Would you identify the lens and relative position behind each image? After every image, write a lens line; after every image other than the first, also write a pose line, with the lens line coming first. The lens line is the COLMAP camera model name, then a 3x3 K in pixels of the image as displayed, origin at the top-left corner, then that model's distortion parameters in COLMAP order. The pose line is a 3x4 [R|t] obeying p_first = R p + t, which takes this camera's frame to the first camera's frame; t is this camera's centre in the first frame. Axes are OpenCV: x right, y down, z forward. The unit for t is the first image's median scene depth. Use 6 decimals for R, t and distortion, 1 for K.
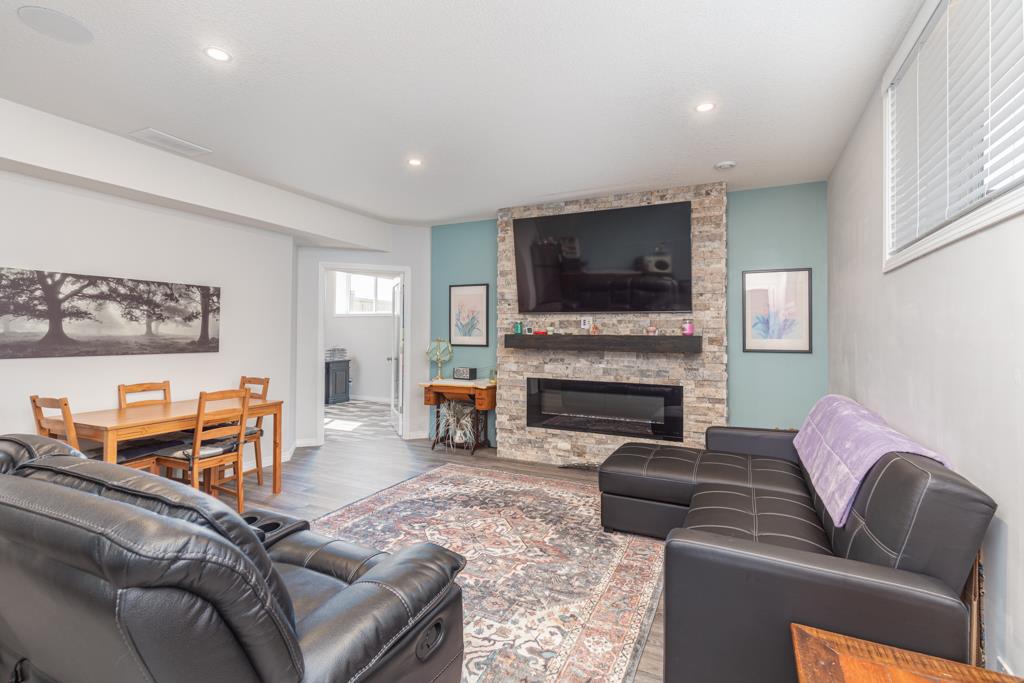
lens RADIAL K [[470.2, 0, 509.9], [0, 470.2, 334.0], [0, 0, 1]] dist [0.002143, 0.000346]
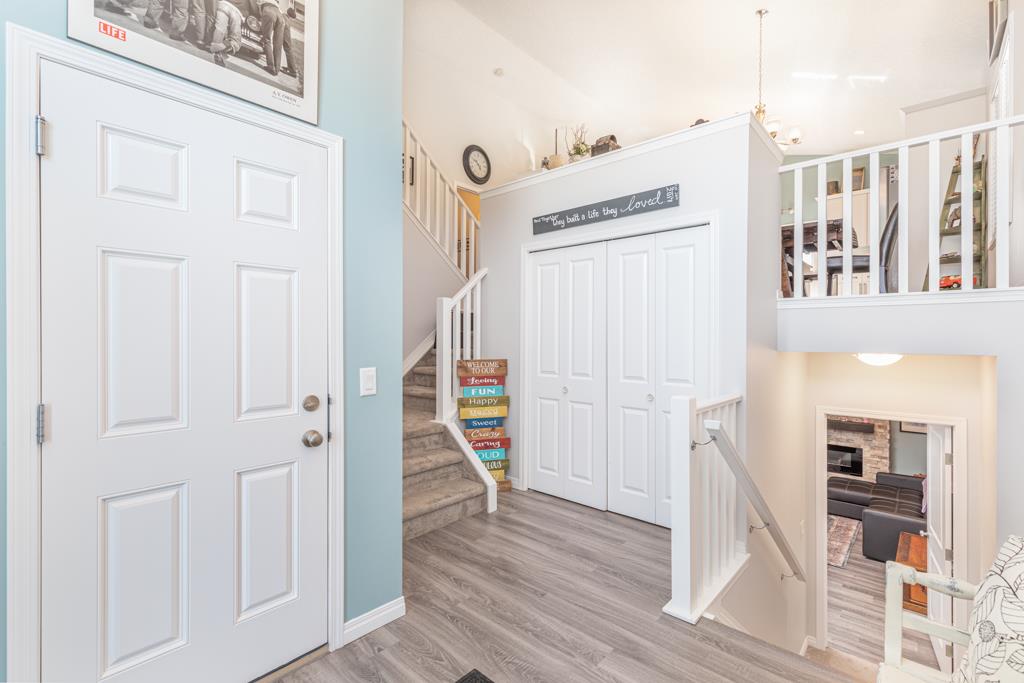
lens RADIAL K [[470.2, 0, 514.0], [0, 470.2, 344.0], [0, 0, 1]] dist [0.002143, 0.000346]
pose [[0.965935, 0.001489, -0.258782, -0.639976], [0.001263, 0.999944, 0.010465, -0.424009], [0.258783, -0.010435, 0.965879, -1.532330]]
